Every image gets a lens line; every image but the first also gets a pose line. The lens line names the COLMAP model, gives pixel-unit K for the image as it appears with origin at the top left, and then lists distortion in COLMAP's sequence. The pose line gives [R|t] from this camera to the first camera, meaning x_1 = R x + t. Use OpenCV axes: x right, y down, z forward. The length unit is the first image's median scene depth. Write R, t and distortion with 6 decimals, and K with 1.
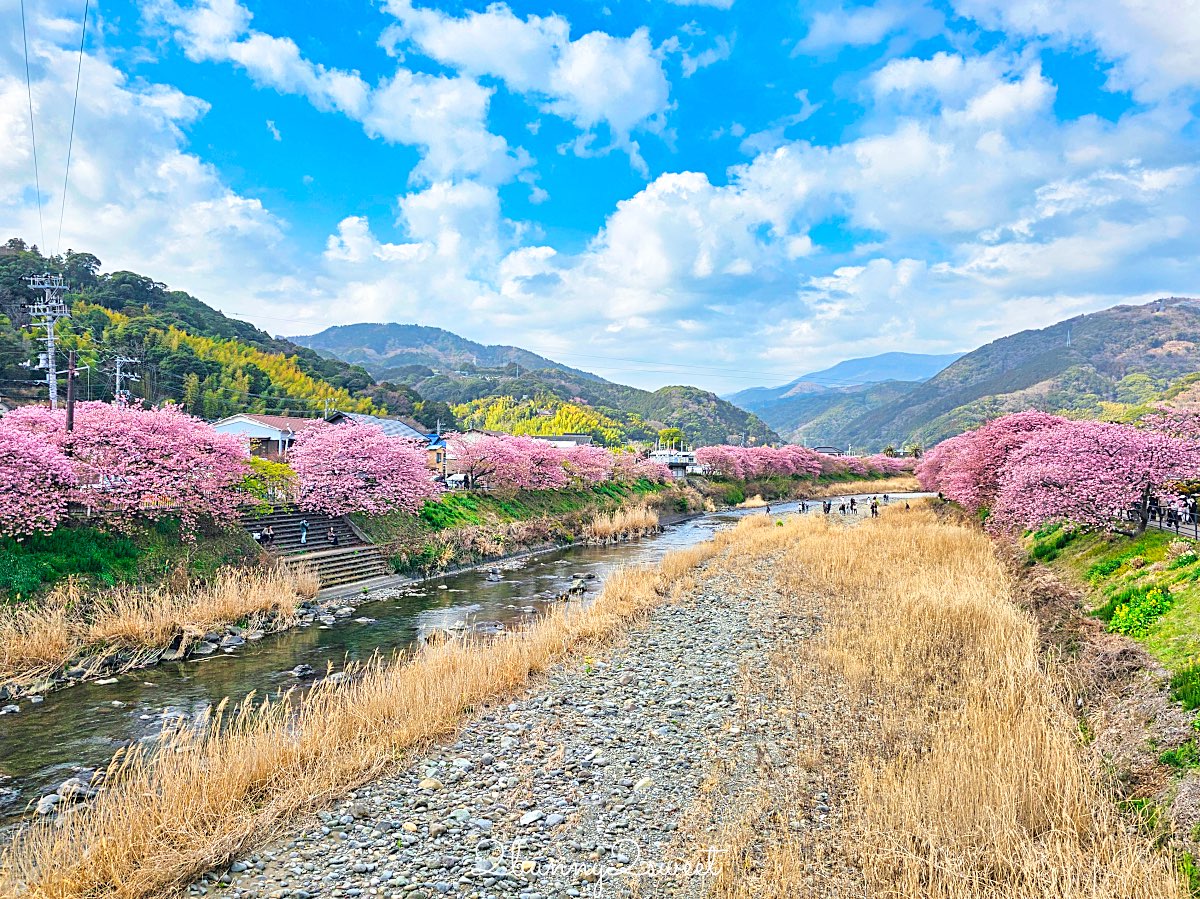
lens RADIAL K [[832.3, 0, 600.0], [0, 832.3, 449.5], [0, 0, 1]] dist [0.075246, -0.071656]
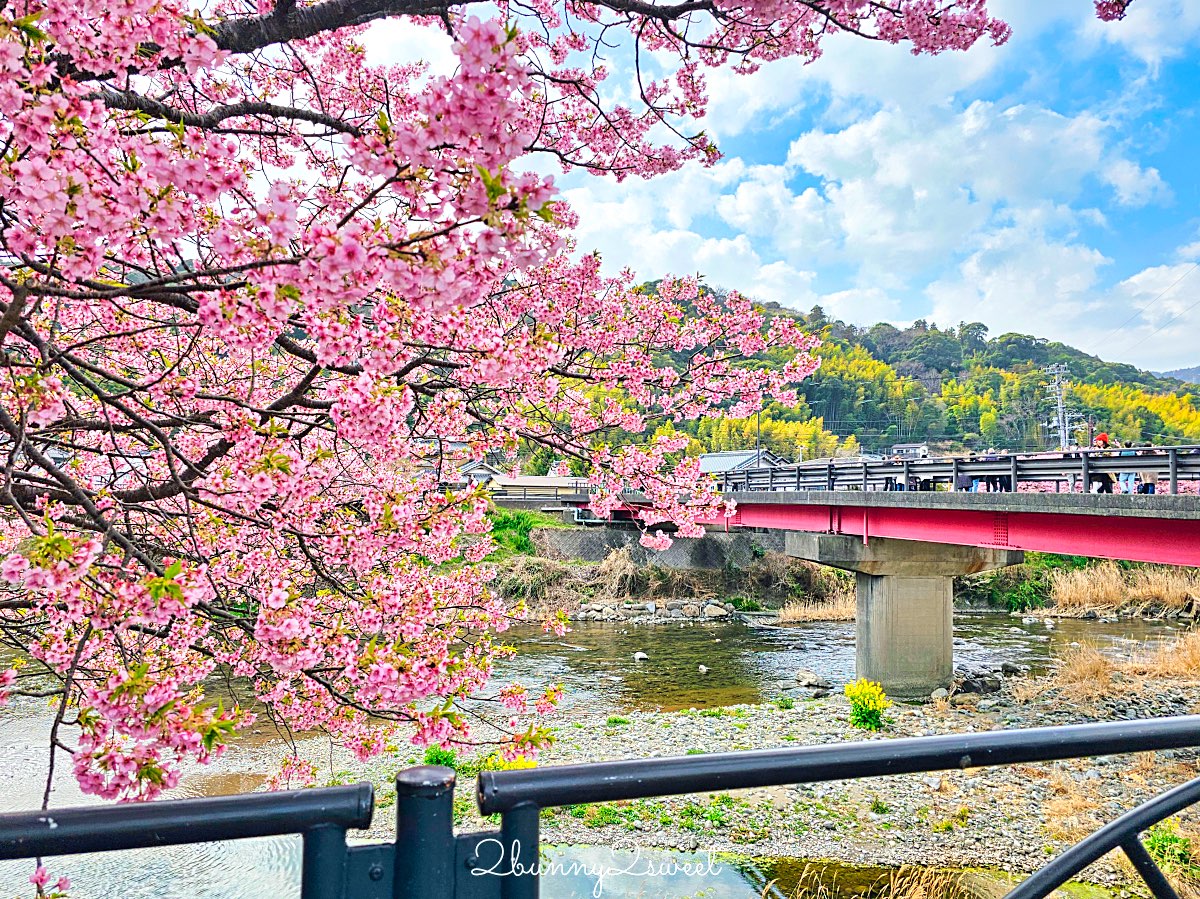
lens RADIAL K [[832.3, 0, 600.0], [0, 832.3, 449.5], [0, 0, 1]] dist [0.075246, -0.071656]
pose [[0.588796, -0.037288, -0.807421, 0.034606], [-0.008392, 0.998599, -0.052236, 0.013851], [0.808238, 0.037533, 0.587659, -0.246314]]
